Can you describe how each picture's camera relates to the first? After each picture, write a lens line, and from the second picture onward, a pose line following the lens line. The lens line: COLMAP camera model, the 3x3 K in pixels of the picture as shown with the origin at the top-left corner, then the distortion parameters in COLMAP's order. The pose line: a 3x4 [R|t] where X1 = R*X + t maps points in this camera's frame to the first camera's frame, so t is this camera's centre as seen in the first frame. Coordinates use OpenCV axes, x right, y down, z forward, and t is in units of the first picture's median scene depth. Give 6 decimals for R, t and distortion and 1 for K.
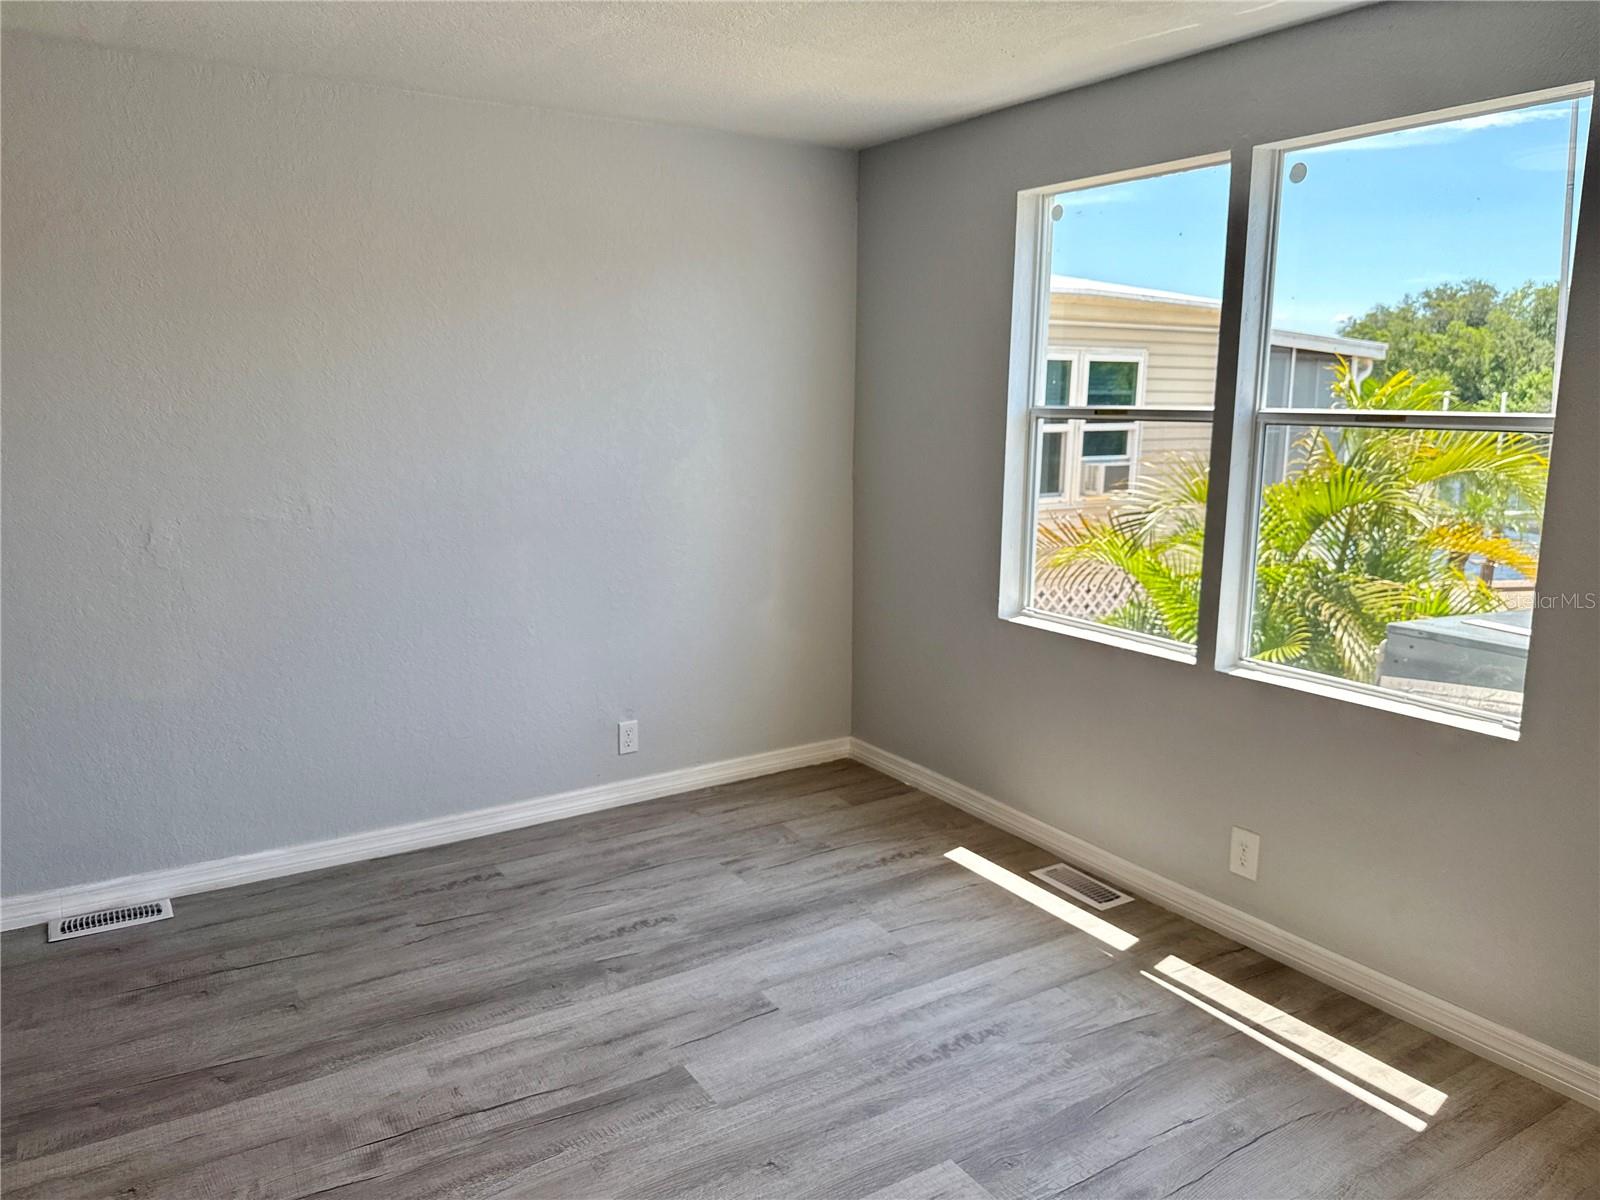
lens RADIAL K [[1118.0, 0, 800.0], [0, 1118.0, 600.0], [0, 0, 1]] dist [0.068869, -0.101911]
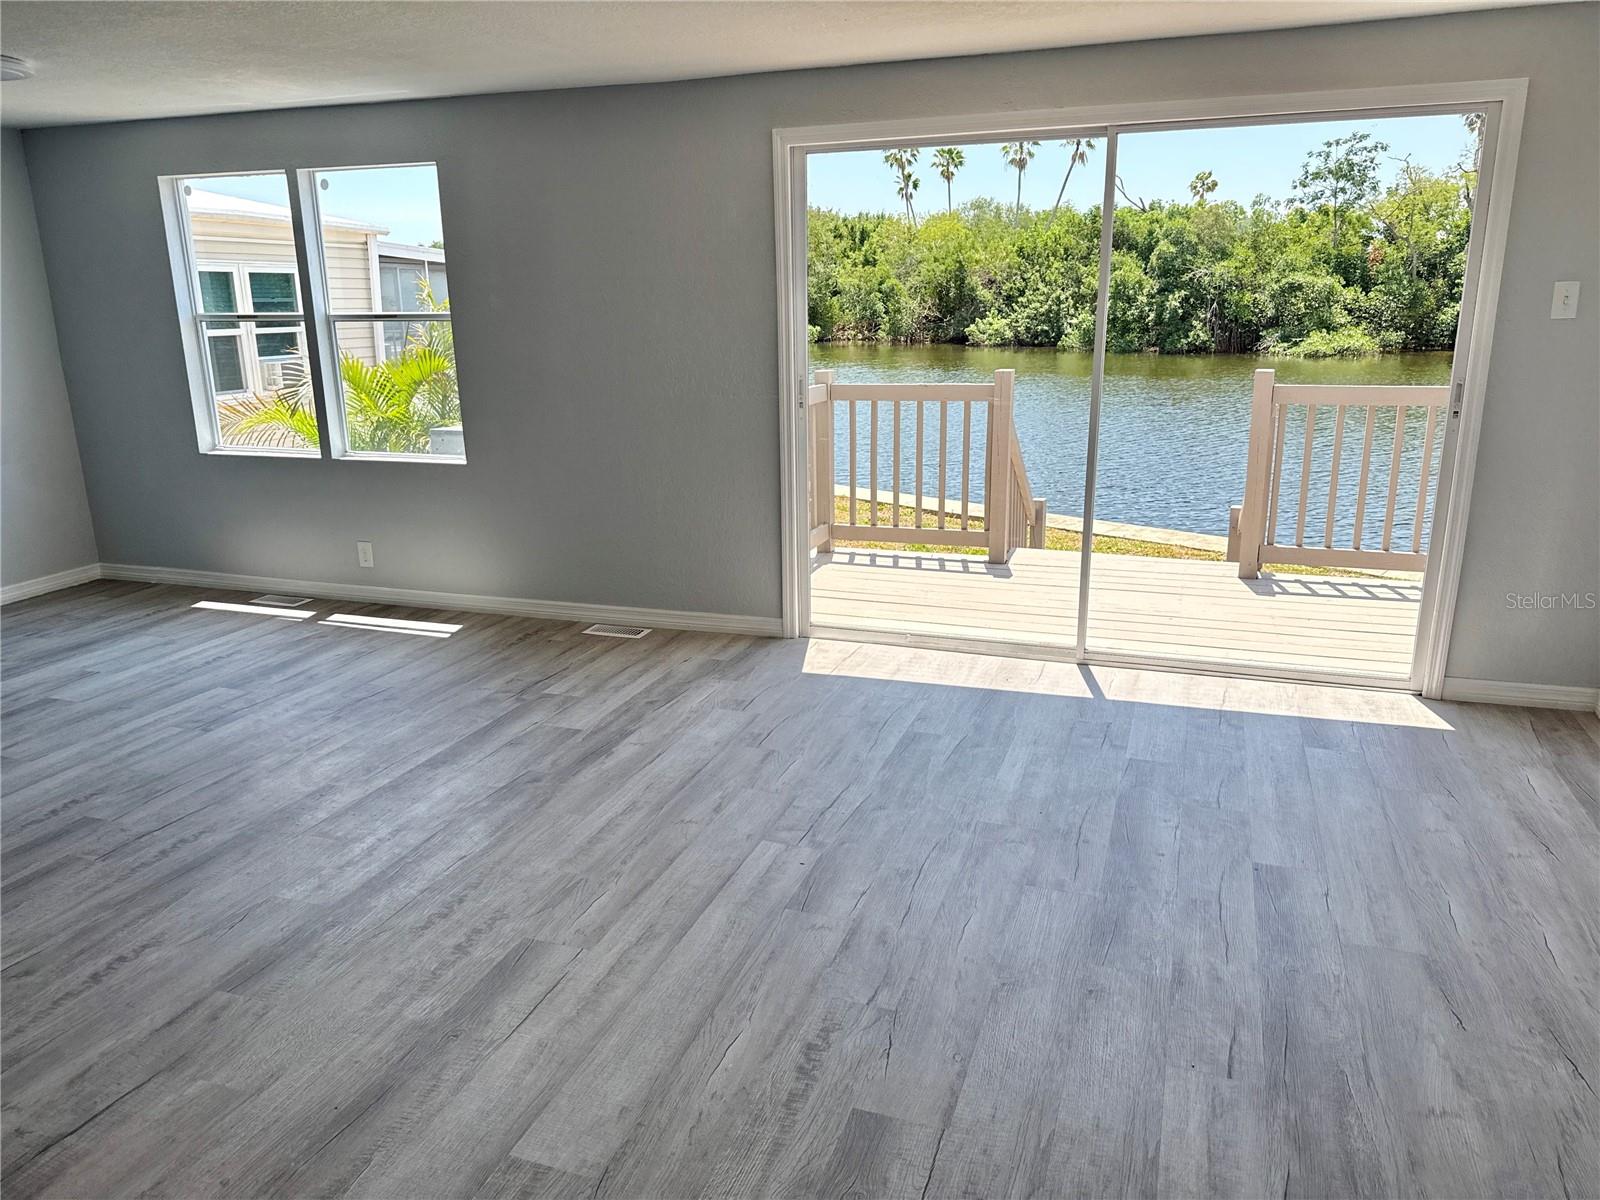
lens RADIAL K [[1118.0, 0, 800.0], [0, 1118.0, 600.0], [0, 0, 1]] dist [0.068869, -0.101911]
pose [[0.784066, -0.180802, 0.593761, -0.172257], [0.131495, 0.983305, 0.125780, 0.162037], [-0.606589, -0.020544, 0.794750, -0.953607]]
